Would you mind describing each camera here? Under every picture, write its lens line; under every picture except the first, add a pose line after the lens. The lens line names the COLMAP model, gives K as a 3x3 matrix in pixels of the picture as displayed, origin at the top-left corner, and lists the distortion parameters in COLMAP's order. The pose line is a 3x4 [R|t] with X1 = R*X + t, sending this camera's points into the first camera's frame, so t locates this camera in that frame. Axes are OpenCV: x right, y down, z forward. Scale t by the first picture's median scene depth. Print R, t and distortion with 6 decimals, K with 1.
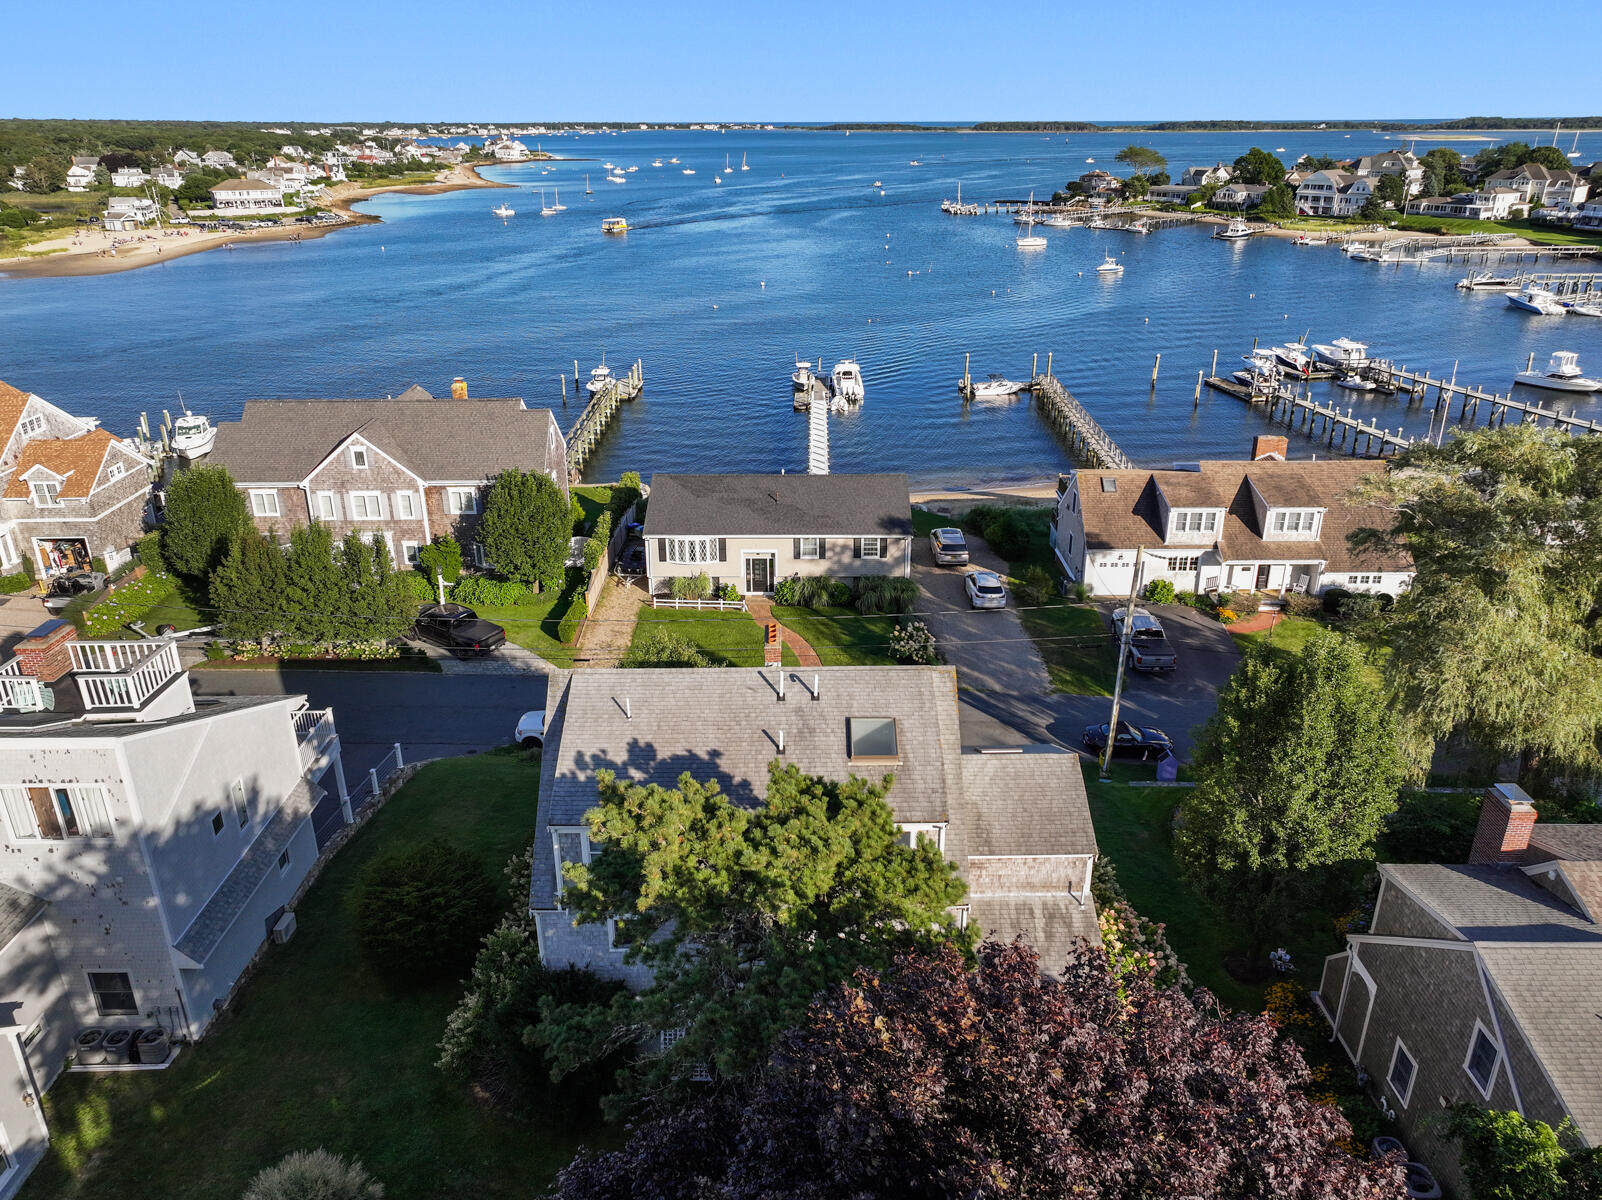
lens RADIAL K [[1122.0, 0, 802.7], [0, 1122.0, 589.5], [0, 0, 1]] dist [-0.001152, 0.014411]
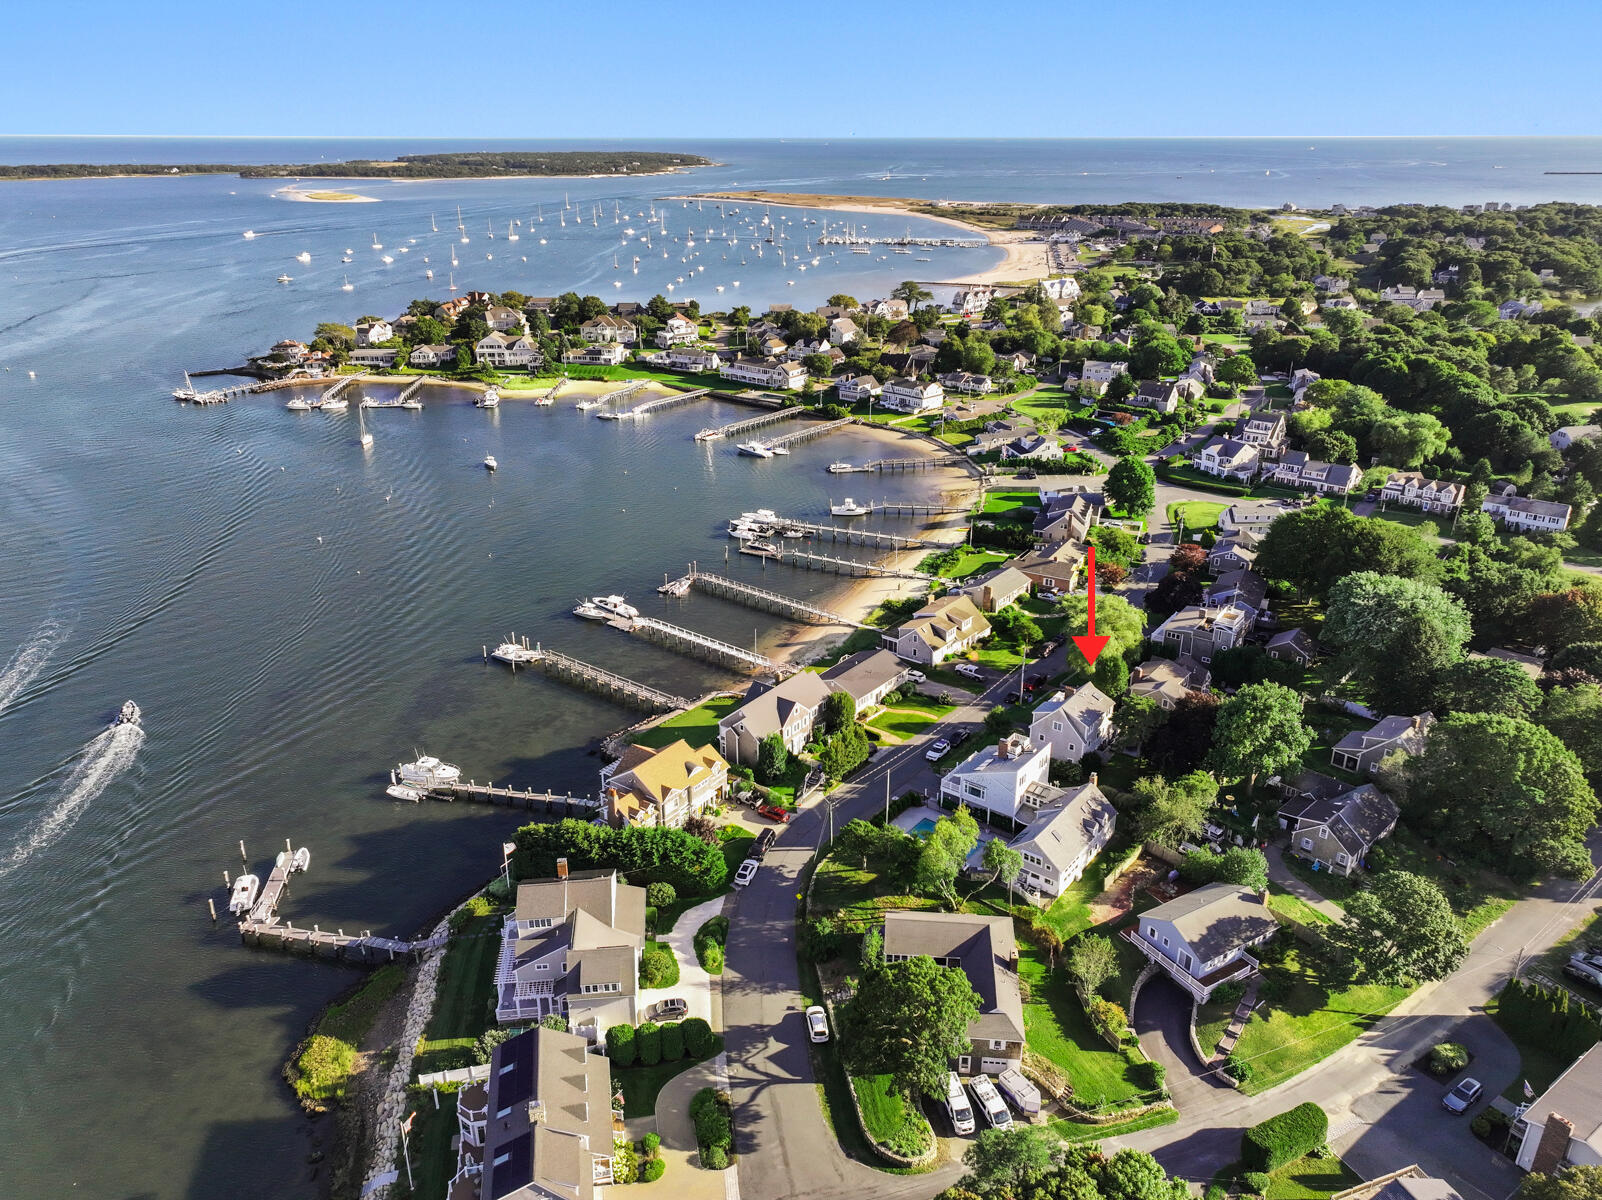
lens RADIAL K [[1122.0, 0, 798.6], [0, 1122.0, 605.7], [0, 0, 1]] dist [-0.001152, 0.014411]
pose [[0.609240, -0.302355, 0.733081, -0.422865], [0.303669, 0.942943, 0.136542, -0.133100], [-0.732538, 0.139428, 0.666294, -0.153764]]
